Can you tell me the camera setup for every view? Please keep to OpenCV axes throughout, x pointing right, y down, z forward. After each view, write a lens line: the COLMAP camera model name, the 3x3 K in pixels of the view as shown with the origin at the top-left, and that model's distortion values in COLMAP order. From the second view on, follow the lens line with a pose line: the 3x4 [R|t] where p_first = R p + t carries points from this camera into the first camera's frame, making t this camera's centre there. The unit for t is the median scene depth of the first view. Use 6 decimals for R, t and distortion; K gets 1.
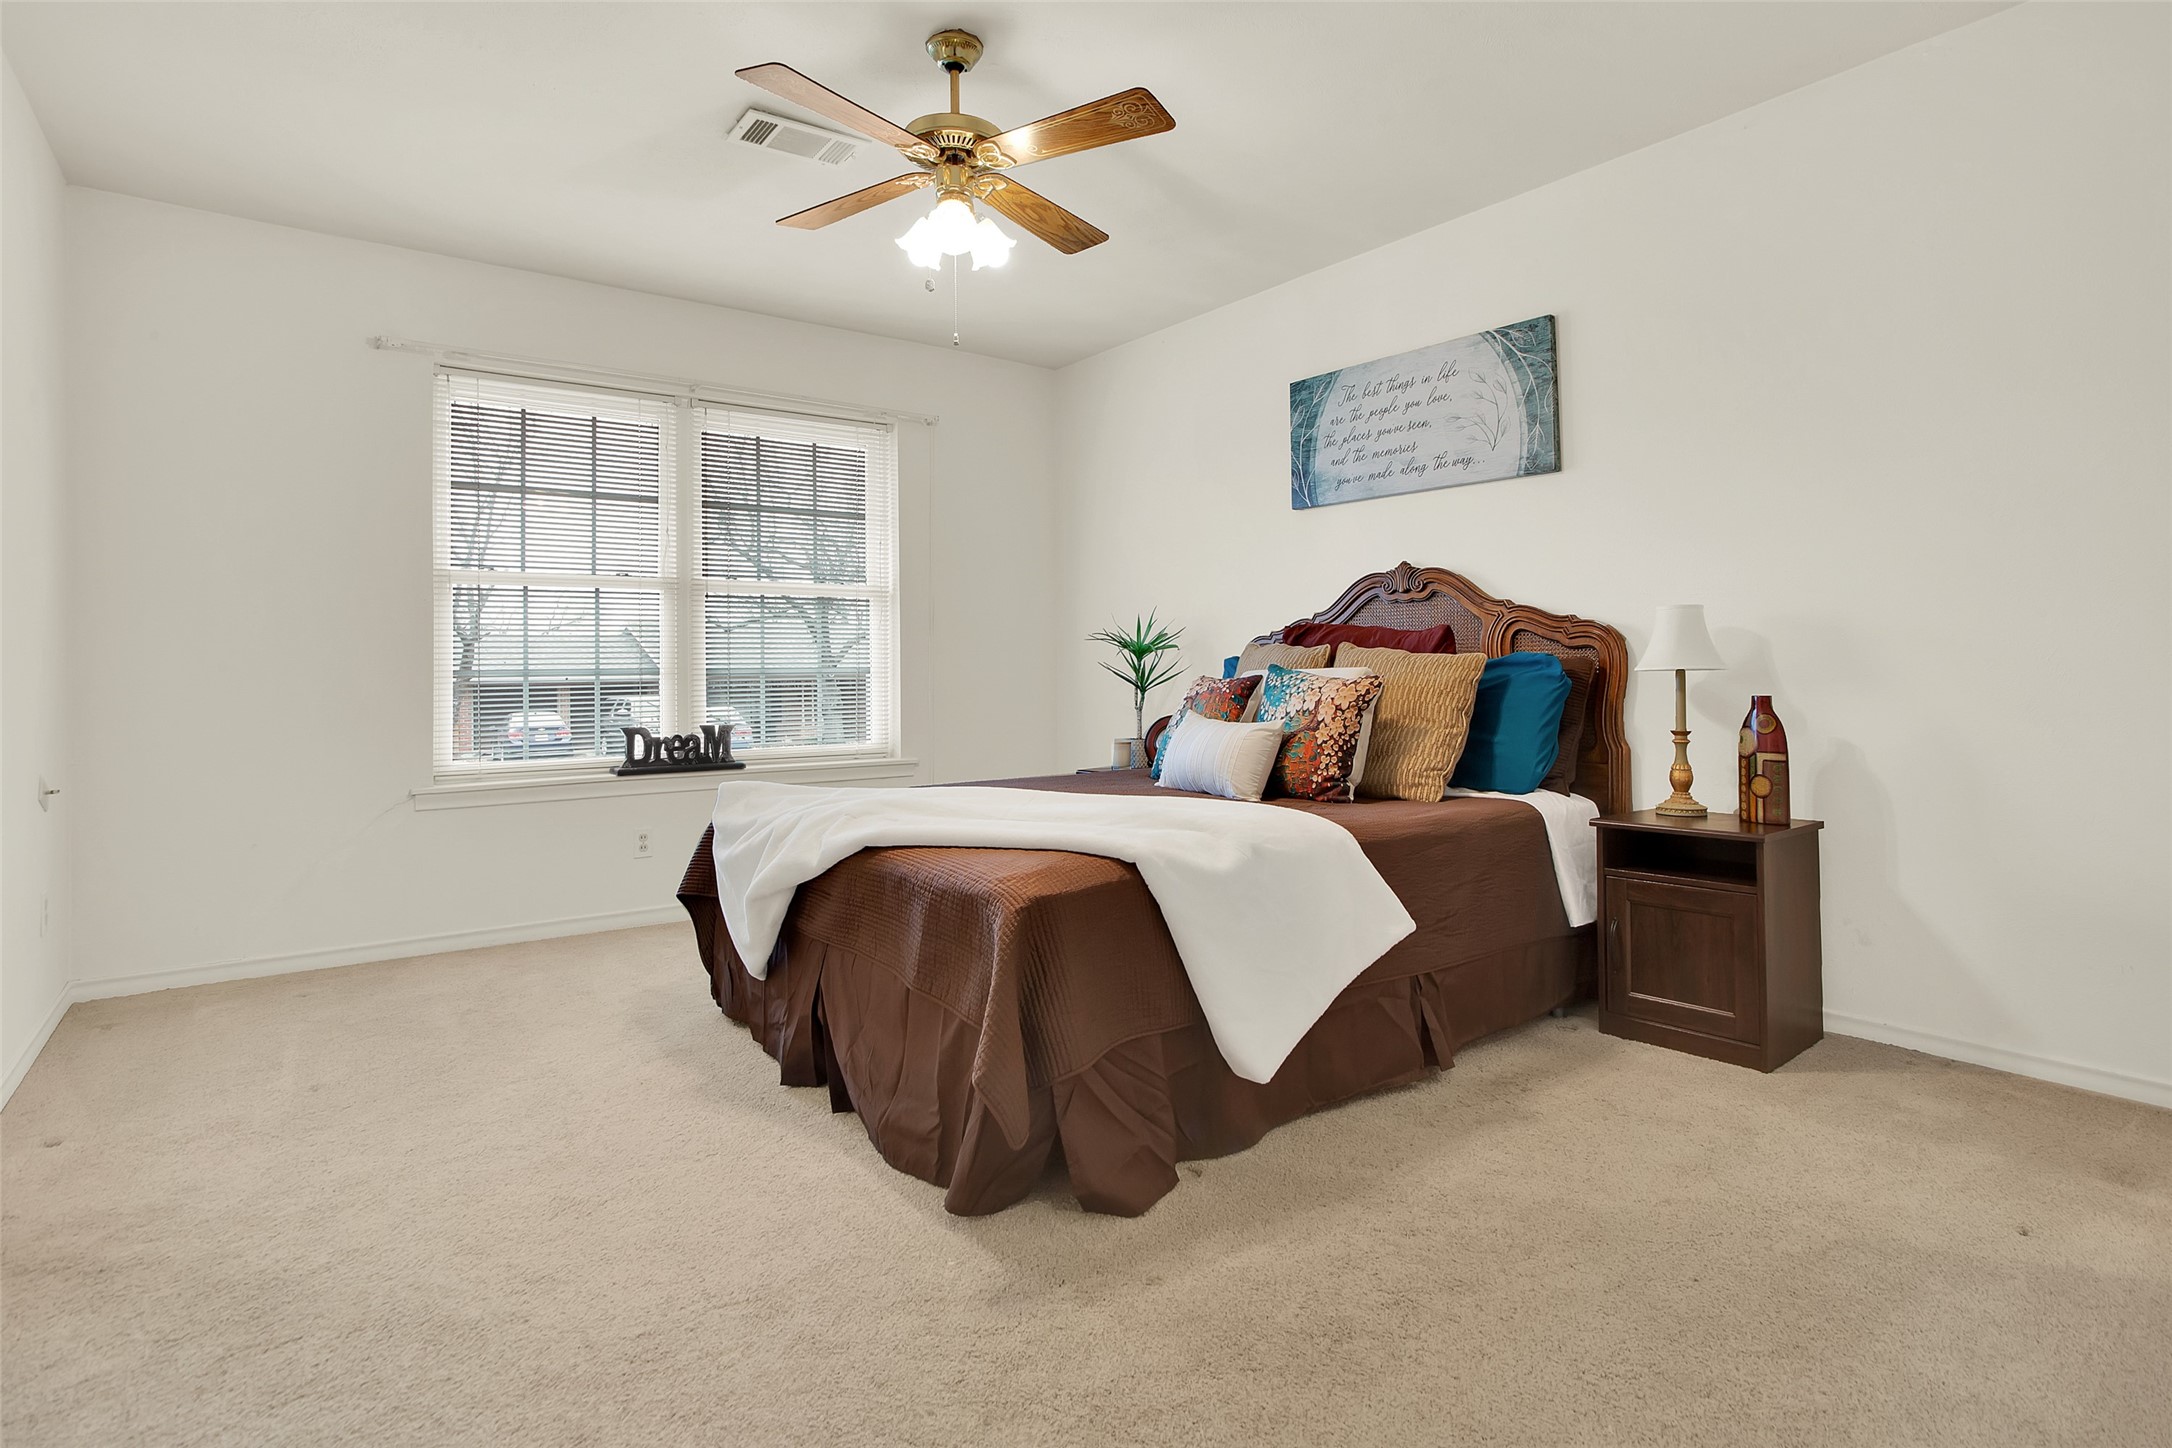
lens RADIAL K [[1119.1, 0, 1086.0], [0, 1119.1, 675.4], [0, 0, 1]] dist [-0.122512, 0.023150]
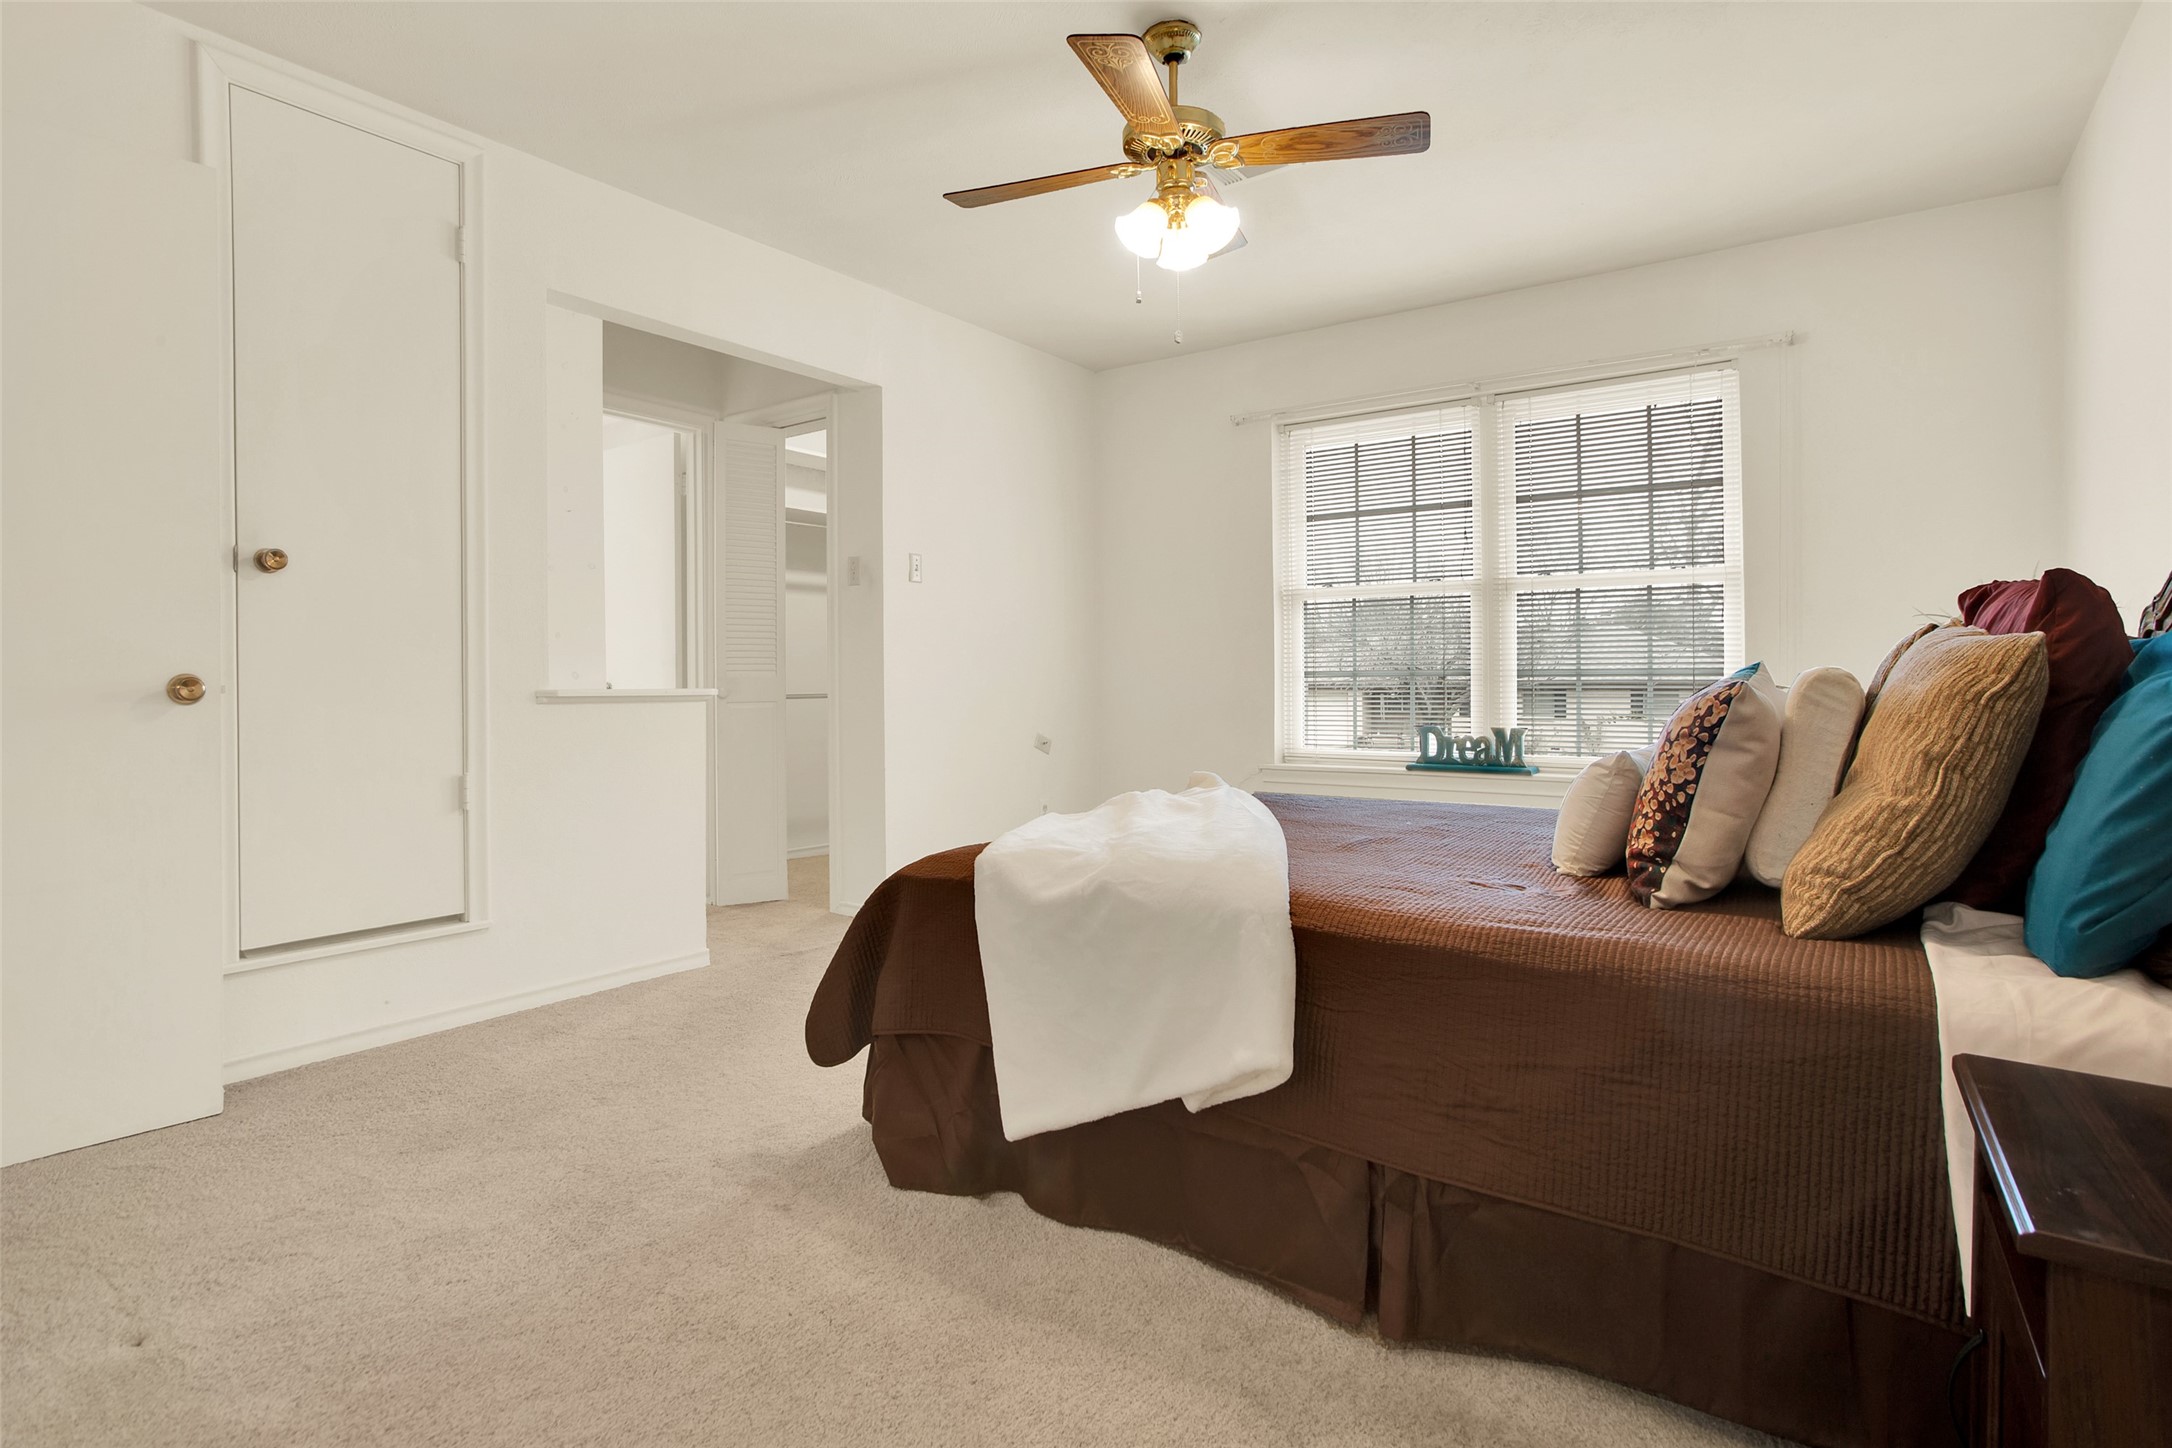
lens RADIAL K [[1085.7, 0, 1087.6], [0, 1085.7, 698.9], [0, 0, 1]] dist [-0.050031, 0.021437]
pose [[0.286674, 0.022967, -0.957753, 0.482657], [0.001053, 0.999704, 0.024288, -0.004011], [0.958028, -0.007971, 0.286565, 0.384352]]
